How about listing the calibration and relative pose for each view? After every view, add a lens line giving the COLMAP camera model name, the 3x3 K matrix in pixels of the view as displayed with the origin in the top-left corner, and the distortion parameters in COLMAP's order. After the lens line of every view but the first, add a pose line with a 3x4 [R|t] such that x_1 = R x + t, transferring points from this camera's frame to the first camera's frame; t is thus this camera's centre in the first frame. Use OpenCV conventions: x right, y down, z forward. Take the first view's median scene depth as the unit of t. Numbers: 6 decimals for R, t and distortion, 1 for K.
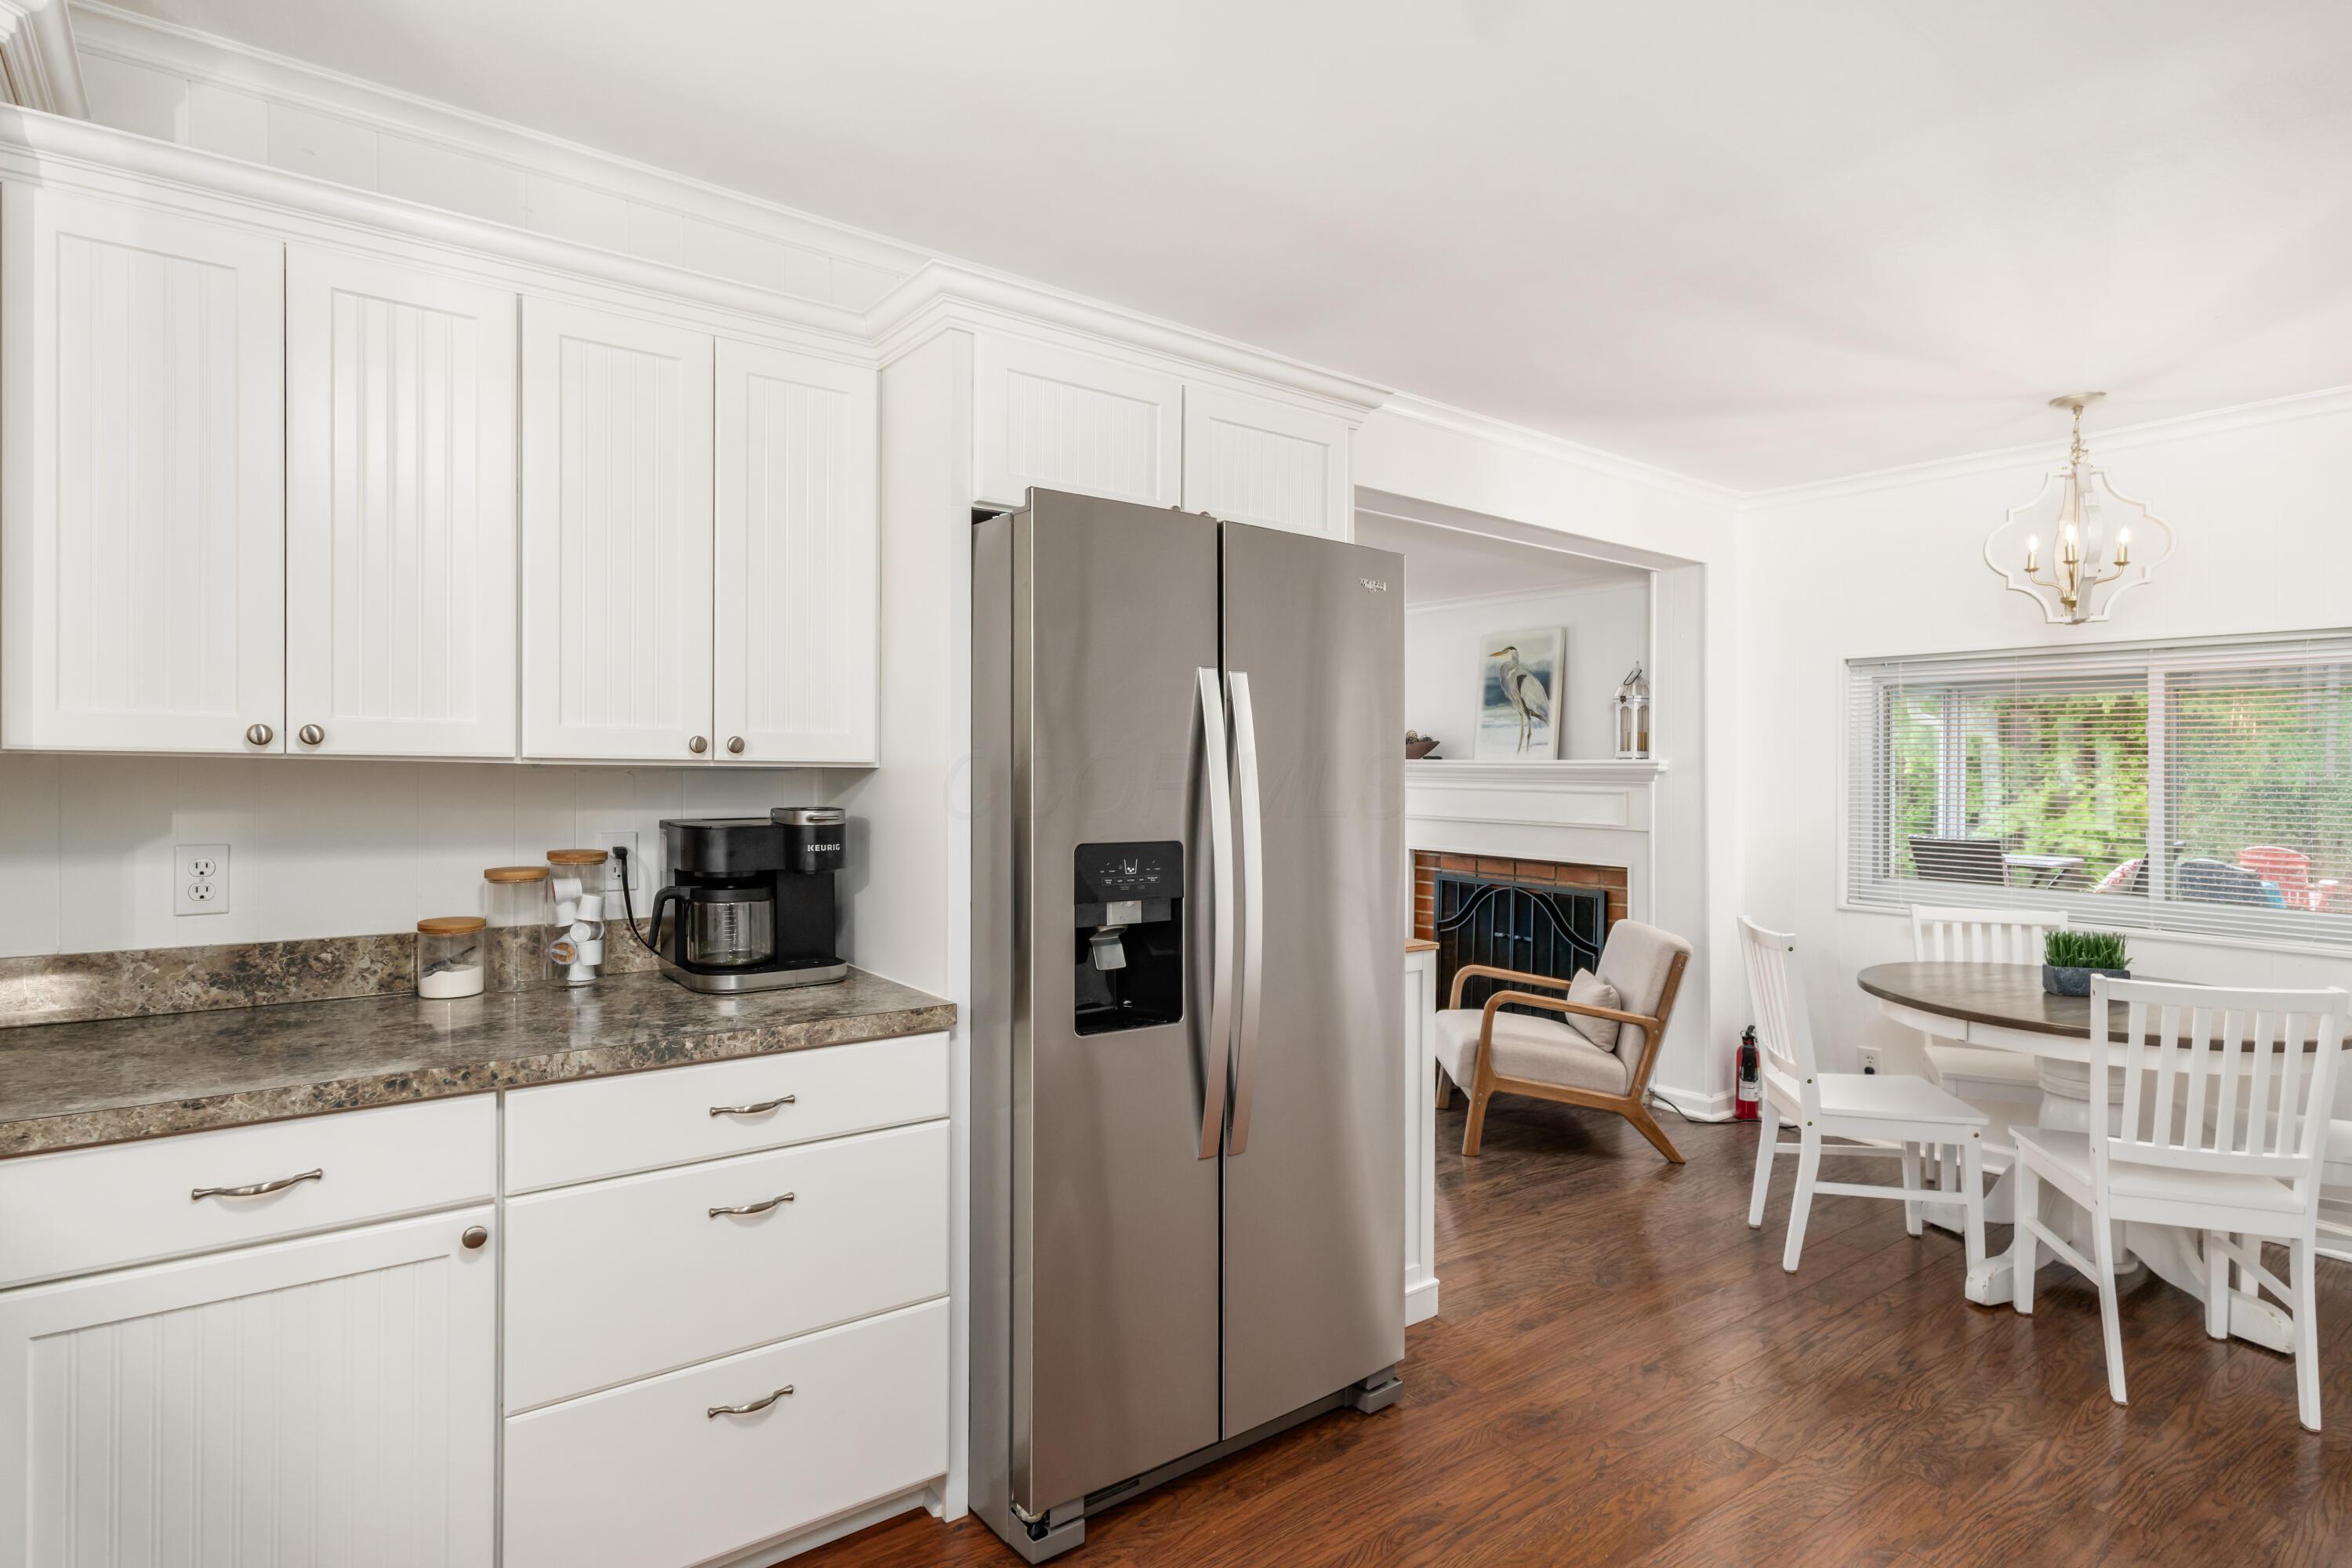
lens RADIAL K [[1222.6, 0, 1177.6], [0, 1222.6, 734.5], [0, 0, 1]] dist [-0.009808, 0.002379]
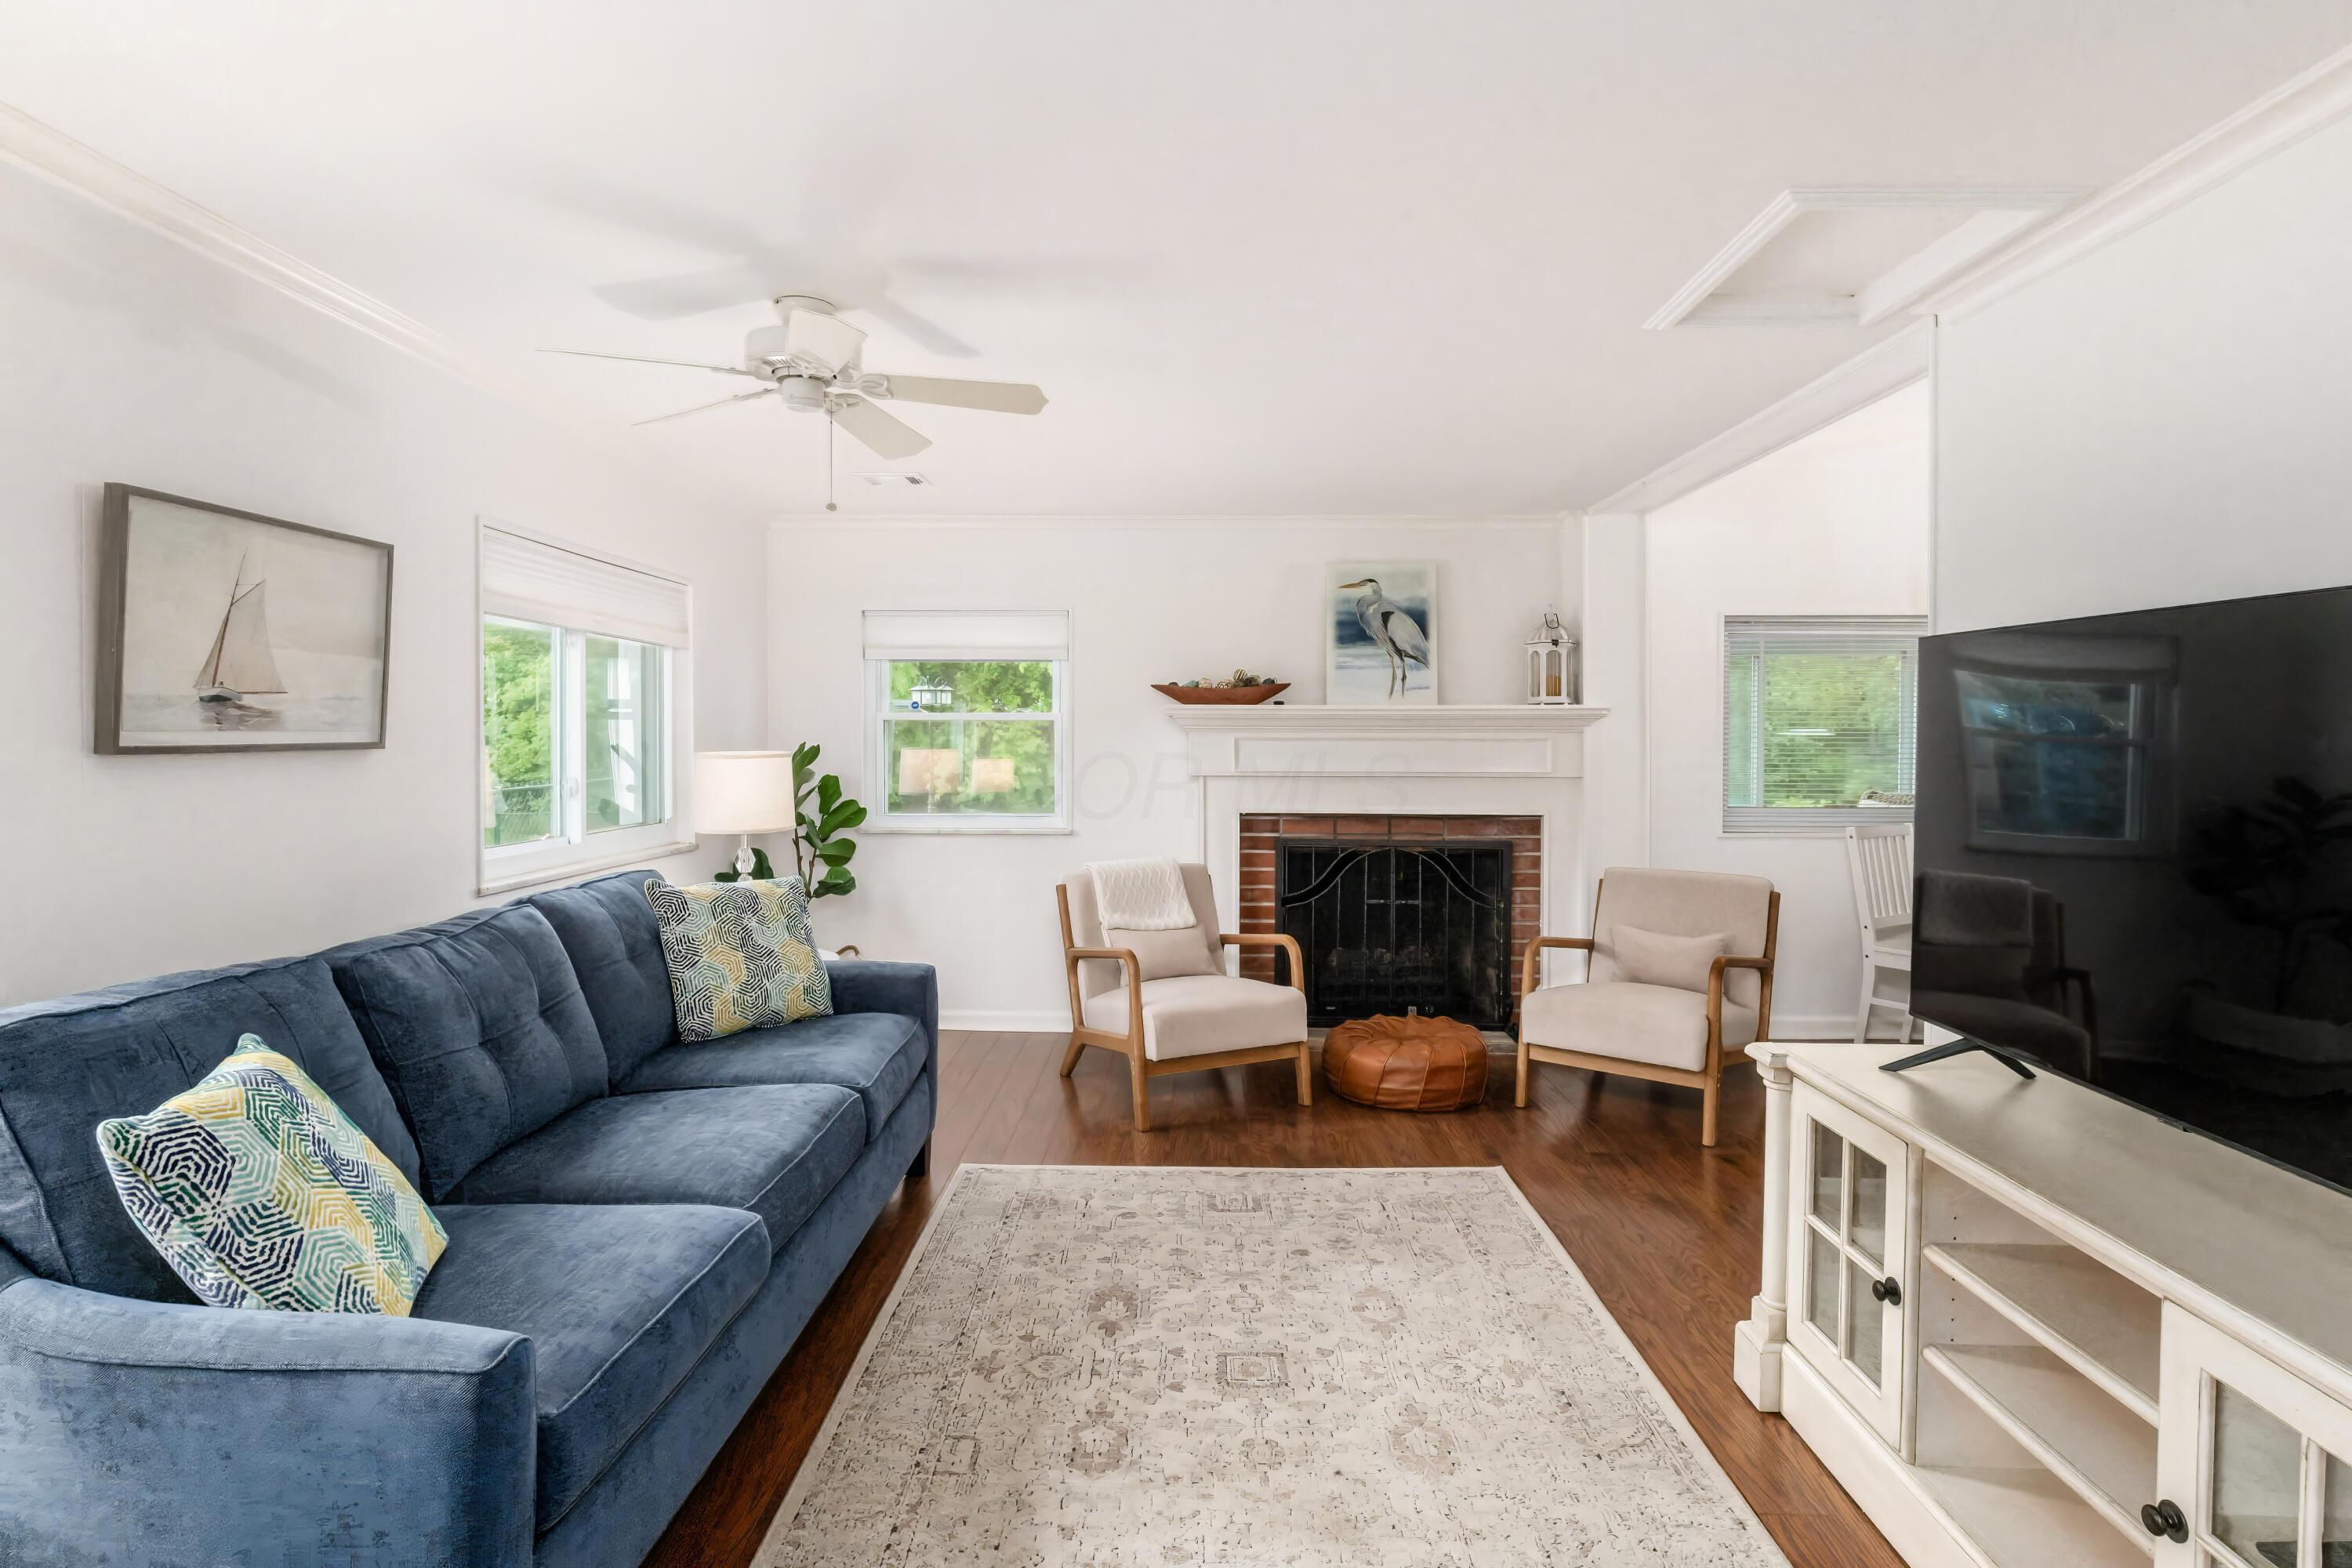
lens RADIAL K [[1224.6, 0, 1140.9], [0, 1224.6, 739.2], [0, 0, 1]] dist [-0.011908, 0.000658]
pose [[0.630903, -0.020152, 0.775600, -0.615205], [-0.013942, 0.999207, 0.037303, 0.016557], [-0.775736, -0.034348, 0.630122, 0.657152]]
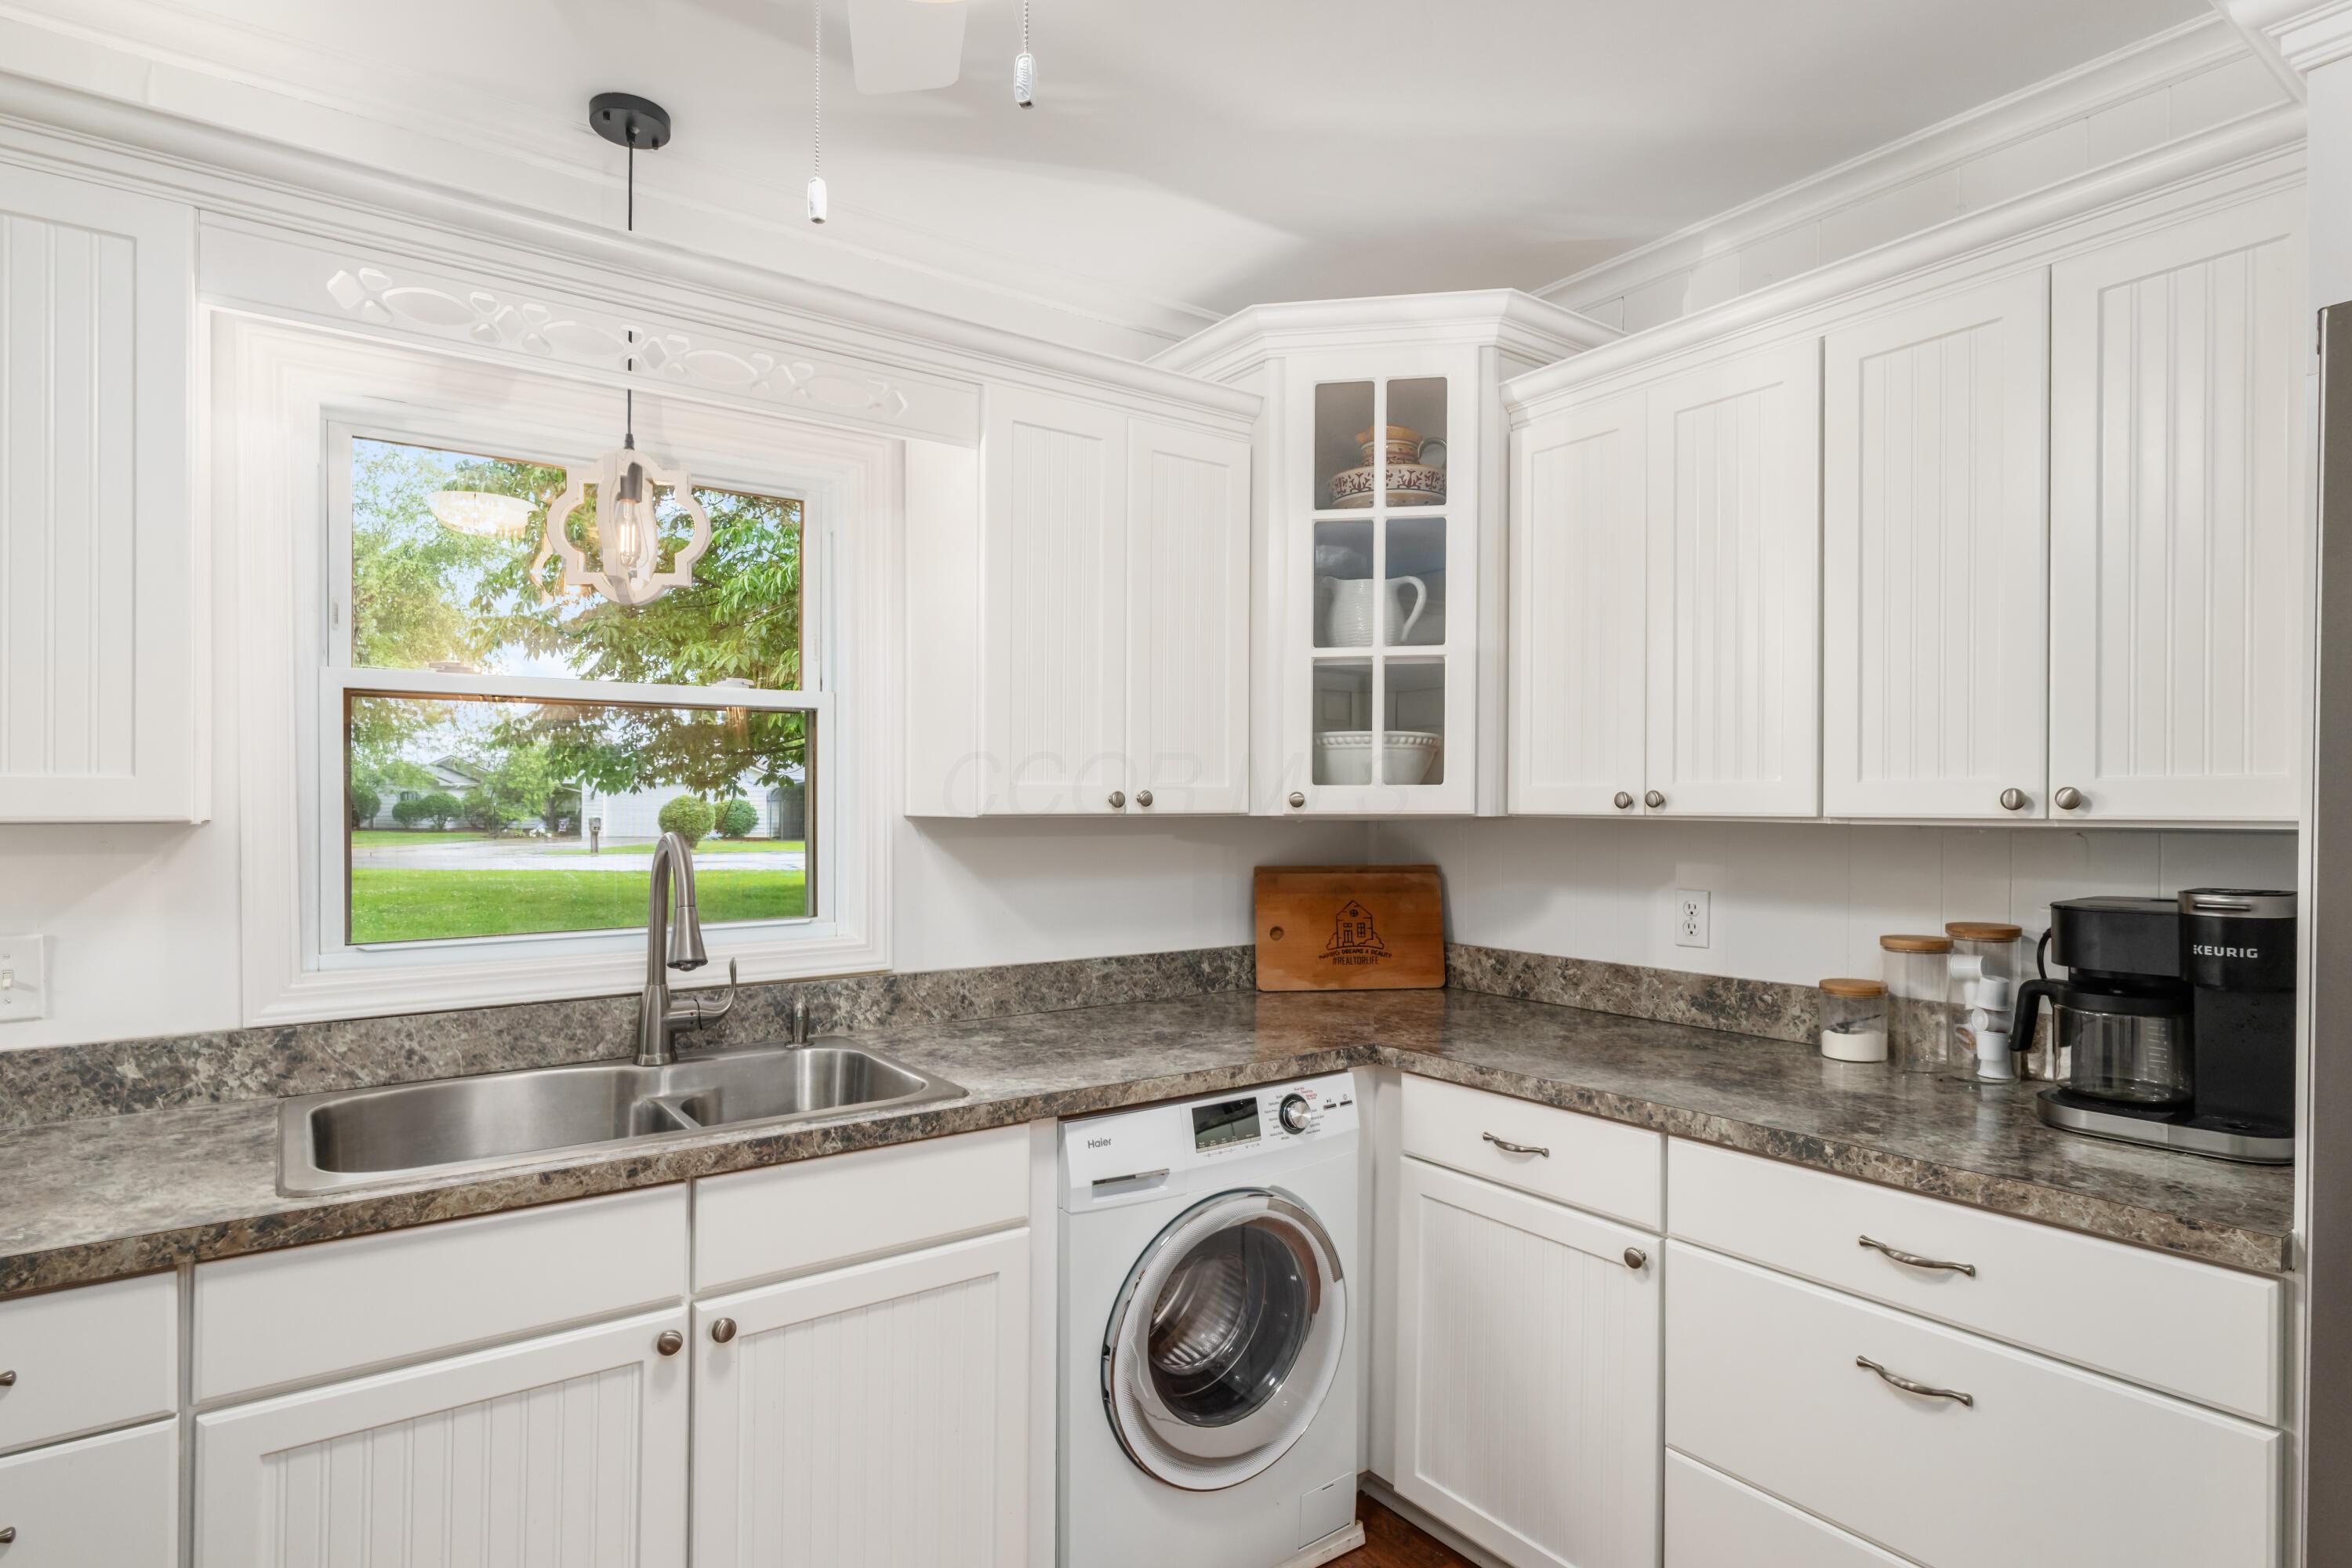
lens RADIAL K [[1203.1, 0, 1176.1], [0, 1203.1, 802.6], [0, 0, 1]] dist [0.000555, 0.001216]
pose [[-0.023447, -0.016498, -0.999589, 0.170908], [0.021945, 0.999614, -0.017014, 0.005062], [0.999484, -0.022335, -0.023076, 0.207919]]
